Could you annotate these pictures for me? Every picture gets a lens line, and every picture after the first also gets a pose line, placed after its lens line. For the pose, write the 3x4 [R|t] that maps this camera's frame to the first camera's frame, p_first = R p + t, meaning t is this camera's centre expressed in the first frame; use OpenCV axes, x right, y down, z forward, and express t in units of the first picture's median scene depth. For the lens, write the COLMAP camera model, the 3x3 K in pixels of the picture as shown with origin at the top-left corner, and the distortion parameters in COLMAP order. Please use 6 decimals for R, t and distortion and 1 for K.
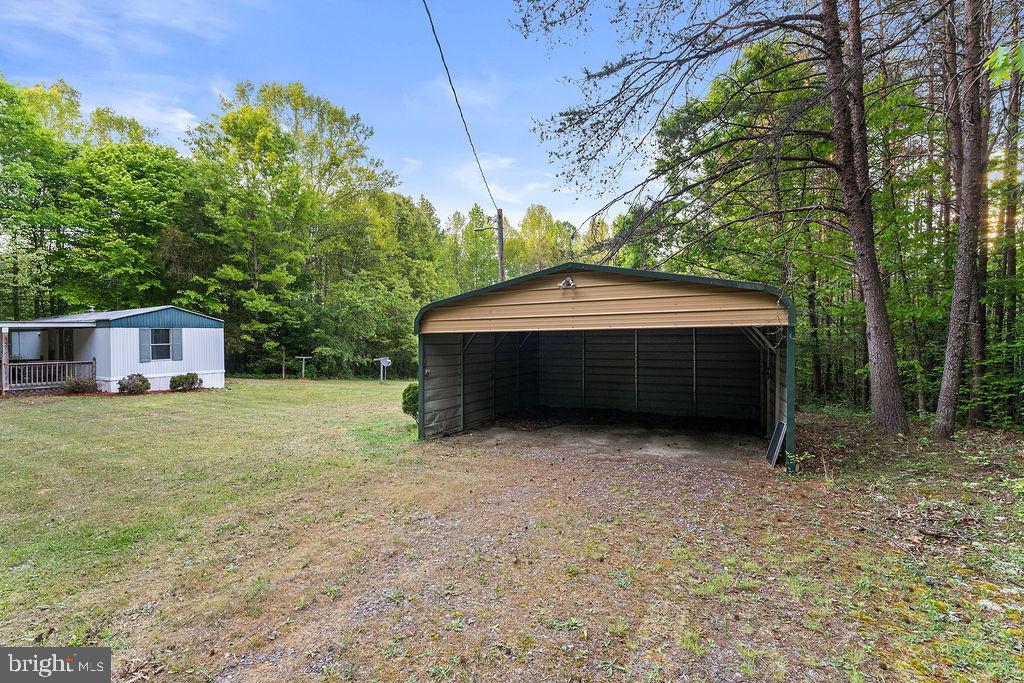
lens RADIAL K [[446.9, 0, 505.8], [0, 446.9, 339.5], [0, 0, 1]] dist [0.001875, 0.000792]
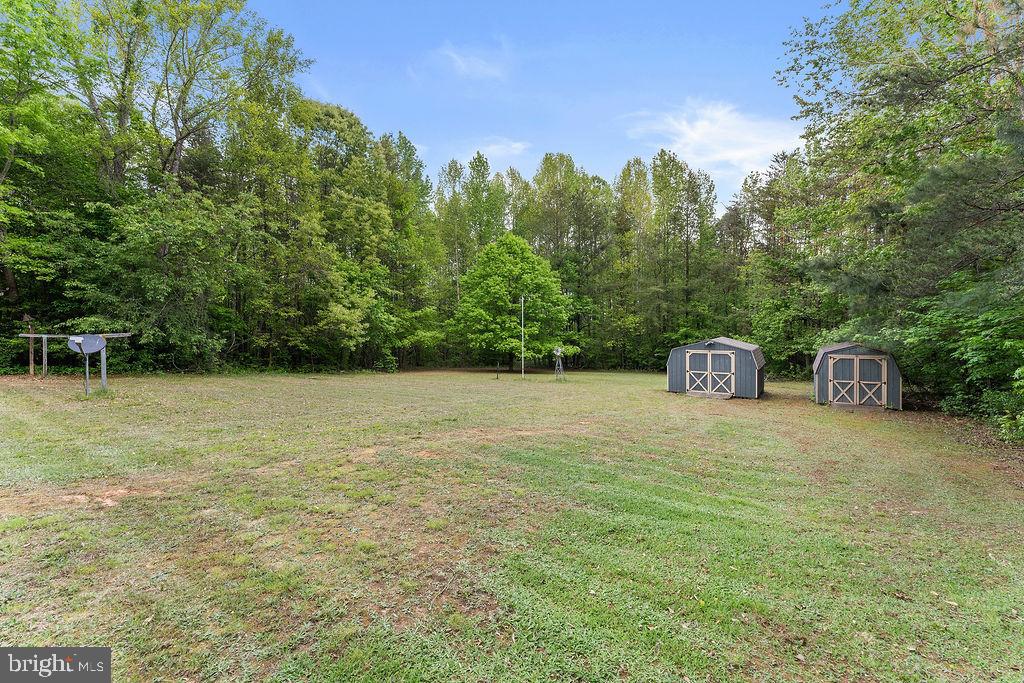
lens RADIAL K [[408.1, 0, 512.7], [0, 408.1, 338.5], [0, 0, 1]] dist [0.000900, 0.000813]
pose [[0.995103, -0.006219, -0.098652, 0.165490], [0.008652, 0.999668, 0.024253, 0.041431], [0.098469, -0.024988, 0.994826, 0.668852]]
